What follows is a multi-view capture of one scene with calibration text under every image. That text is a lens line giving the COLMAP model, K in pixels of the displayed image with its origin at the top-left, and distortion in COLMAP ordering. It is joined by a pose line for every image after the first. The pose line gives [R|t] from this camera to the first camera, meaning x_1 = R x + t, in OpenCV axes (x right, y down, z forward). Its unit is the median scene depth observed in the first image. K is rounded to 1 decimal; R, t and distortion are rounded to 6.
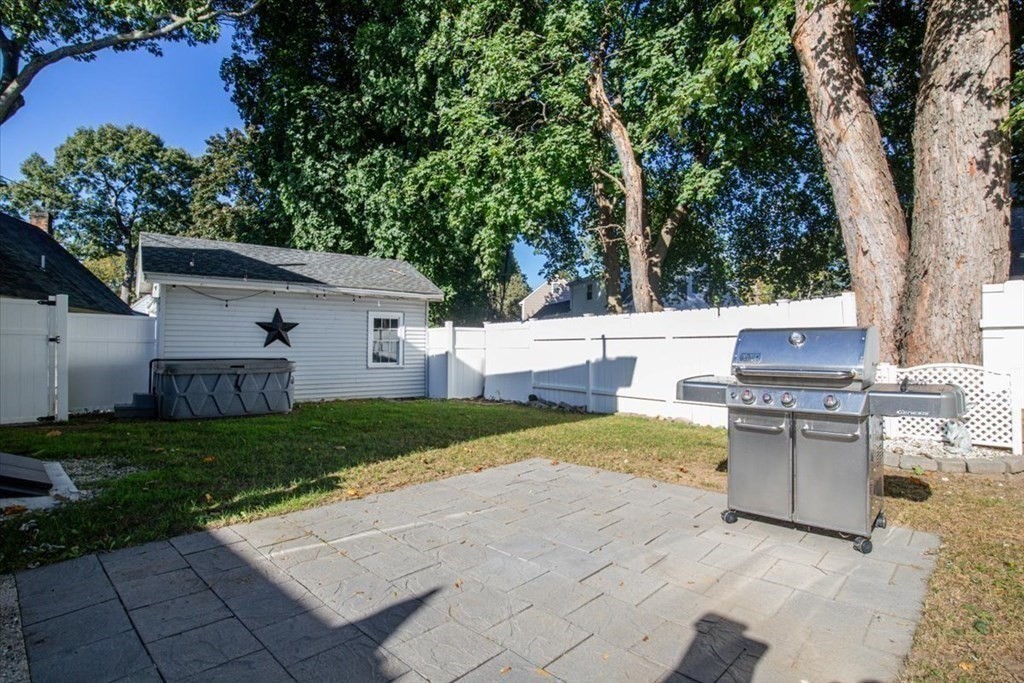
lens RADIAL K [[517.9, 0, 515.7], [0, 517.9, 342.2], [0, 0, 1]] dist [-0.023978, -0.000742]
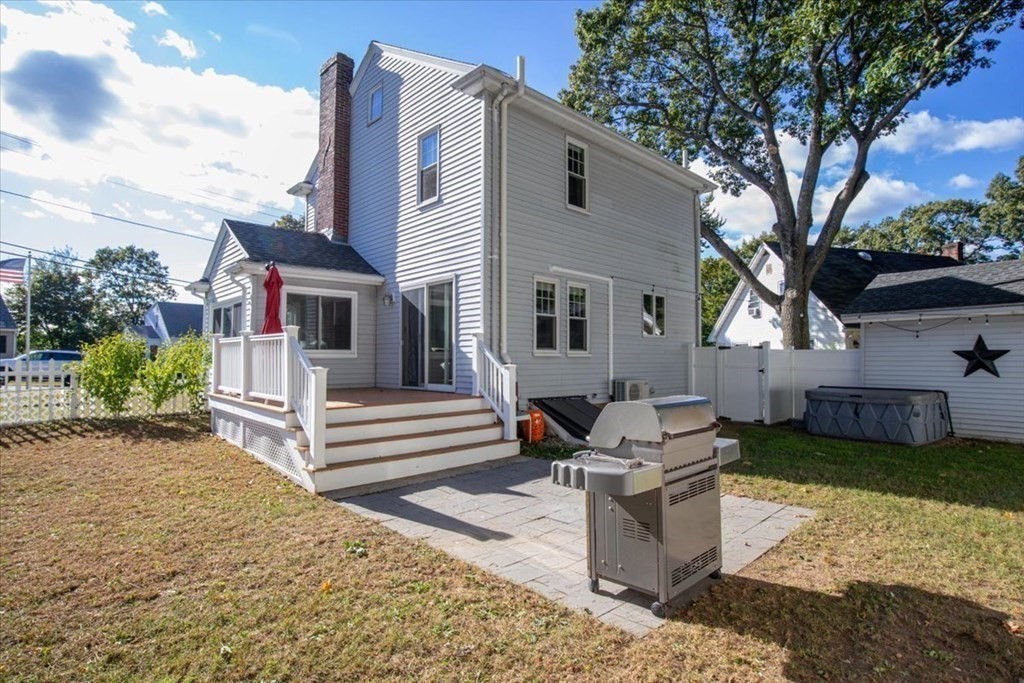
lens RADIAL K [[512.4, 0, 516.2], [0, 512.4, 327.9], [0, 0, 1]] dist [-0.006065, -0.000833]
pose [[-0.050956, -0.063290, -0.996693, 1.000399], [0.015671, 0.997816, -0.064163, -0.067598], [0.998578, -0.018889, -0.049853, 0.459306]]
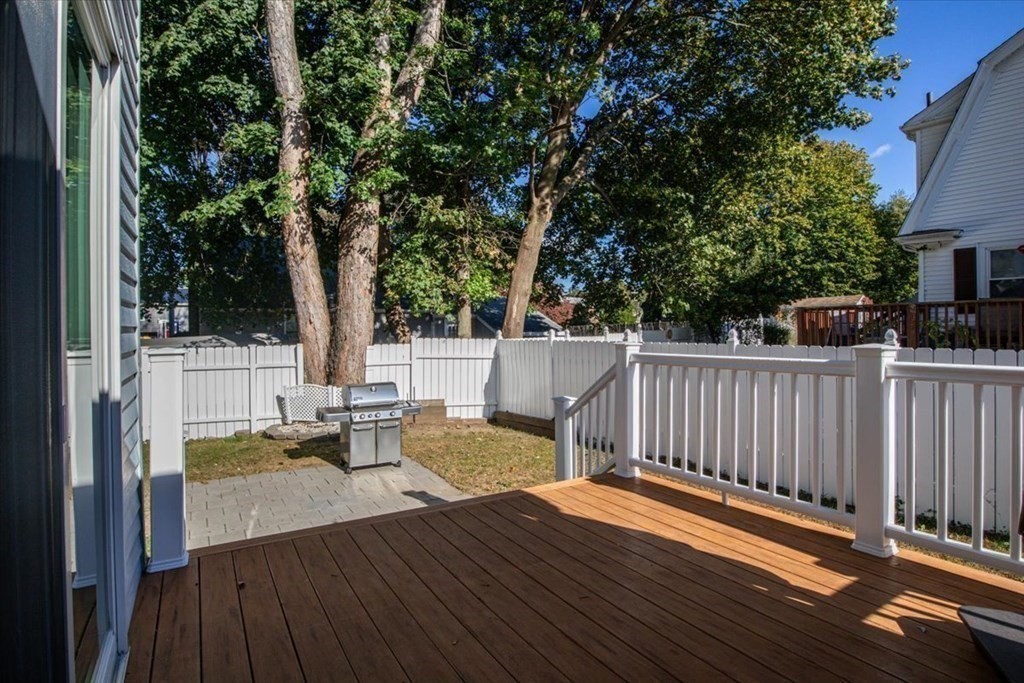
lens RADIAL K [[528.1, 0, 511.6], [0, 528.1, 331.7], [0, 0, 1]] dist [-0.042081, 0.000084]
pose [[0.267368, -0.006760, 0.963571, -0.966882], [-0.003449, 0.999962, 0.007972, -0.175016], [-0.963588, -0.005455, 0.267334, -0.172017]]
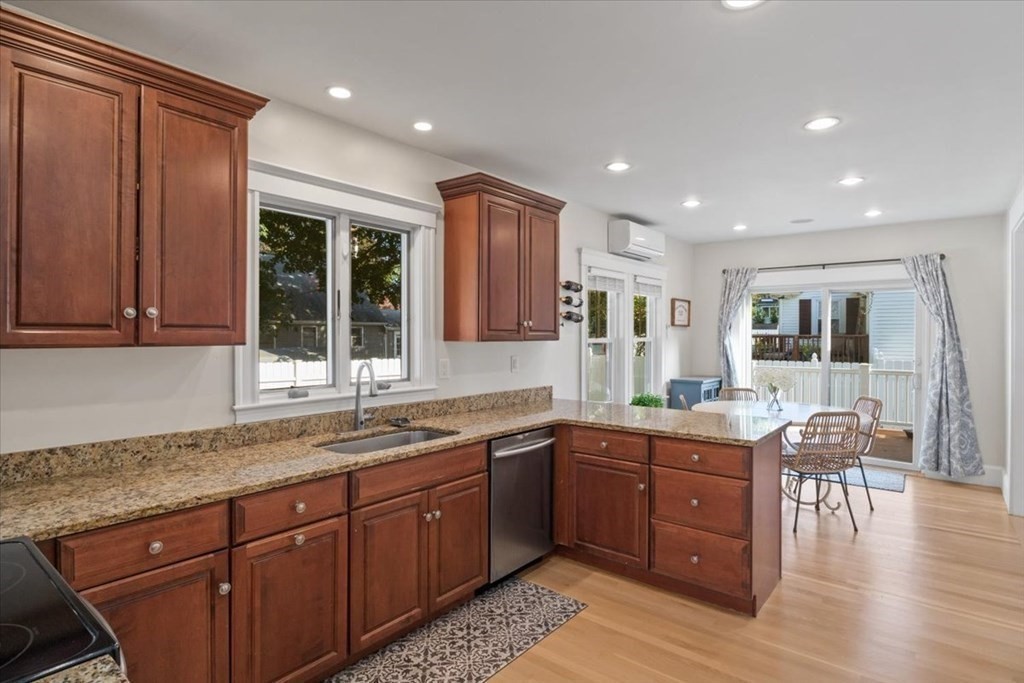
lens RADIAL K [[541.2, 0, 512.0], [0, 541.2, 341.5], [0, 0, 1]] dist [-0.002547, -0.000479]
pose [[-0.072528, -0.017405, 0.997214, -1.984623], [-0.018843, 0.999693, 0.016078, -0.243980], [-0.997188, -0.017625, -0.072834, 0.865510]]
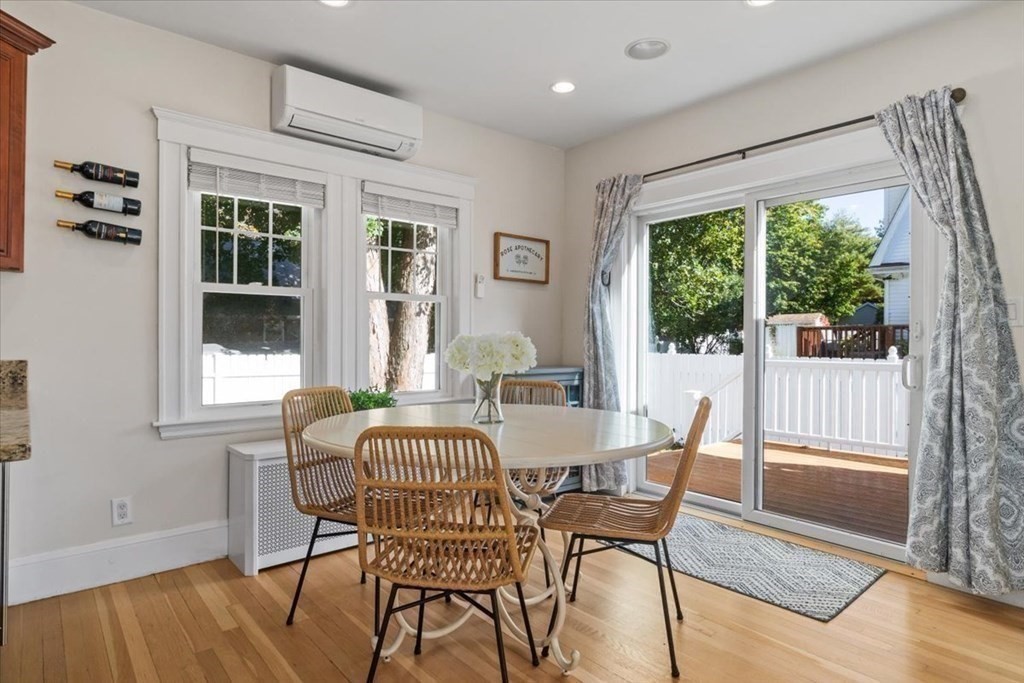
lens RADIAL K [[580.0, 0, 512.0], [0, 580.0, 341.5], [0, 0, 1]] dist [0.003778, -0.001455]
pose [[0.121532, -0.005469, 0.992572, -1.526406], [-0.020596, 0.999756, 0.008031, -0.184754], [-0.992374, -0.021419, 0.121390, 0.249988]]
